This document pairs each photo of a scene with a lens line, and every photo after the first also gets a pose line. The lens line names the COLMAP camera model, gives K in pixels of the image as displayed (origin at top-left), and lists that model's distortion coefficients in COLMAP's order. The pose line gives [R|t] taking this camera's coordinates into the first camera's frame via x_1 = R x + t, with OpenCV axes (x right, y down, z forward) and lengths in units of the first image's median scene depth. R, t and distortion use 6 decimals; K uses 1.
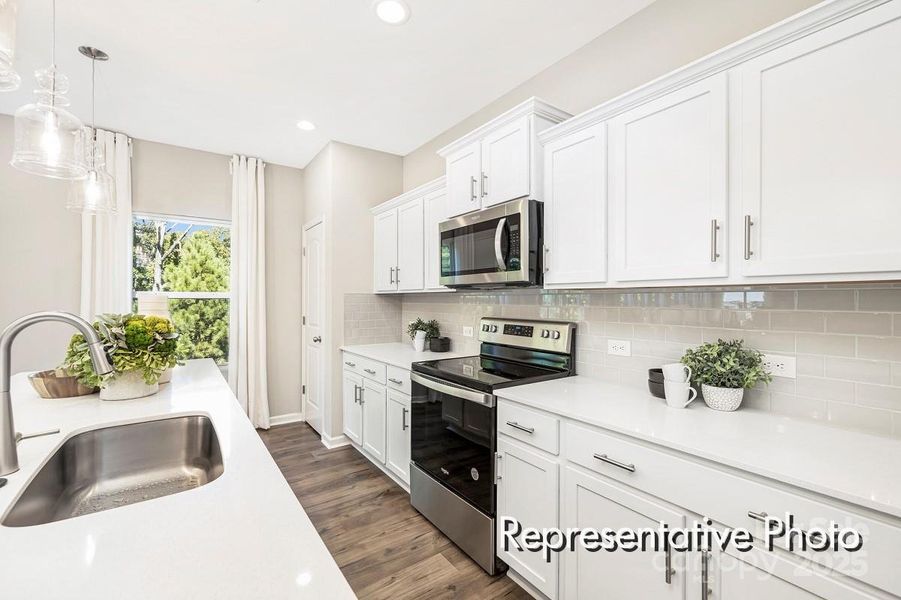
lens RADIAL K [[384.4, 0, 455.4], [0, 384.4, 299.9], [0, 0, 1]] dist [0.002343, -0.000753]
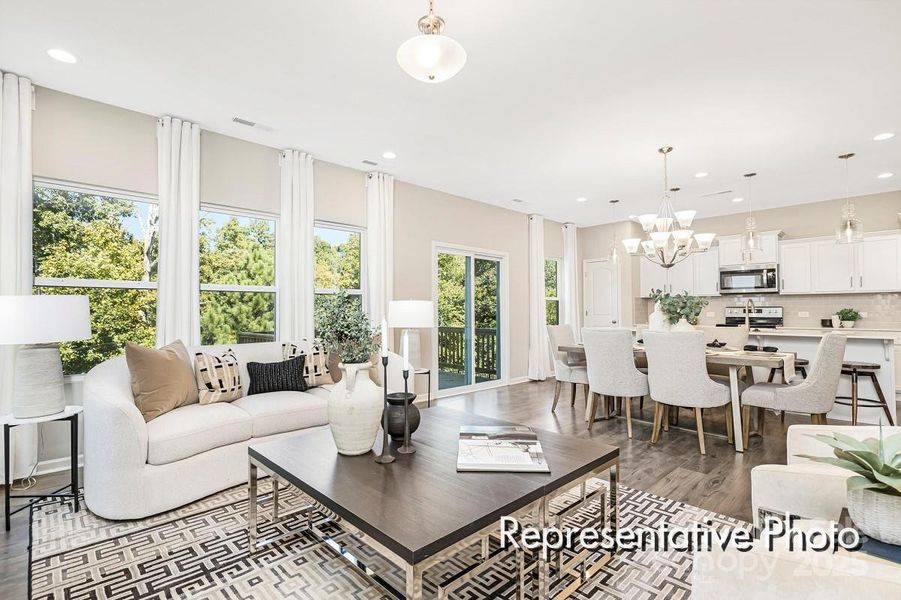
lens RADIAL K [[418.0, 0, 471.3], [0, 418.0, 305.4], [0, 0, 1]] dist [-0.007833, 0.003395]
pose [[0.987959, -0.017646, 0.153705, -2.333205], [0.017968, 0.999838, -0.000708, 0.013238], [-0.153667, 0.003461, 0.988117, -1.582847]]
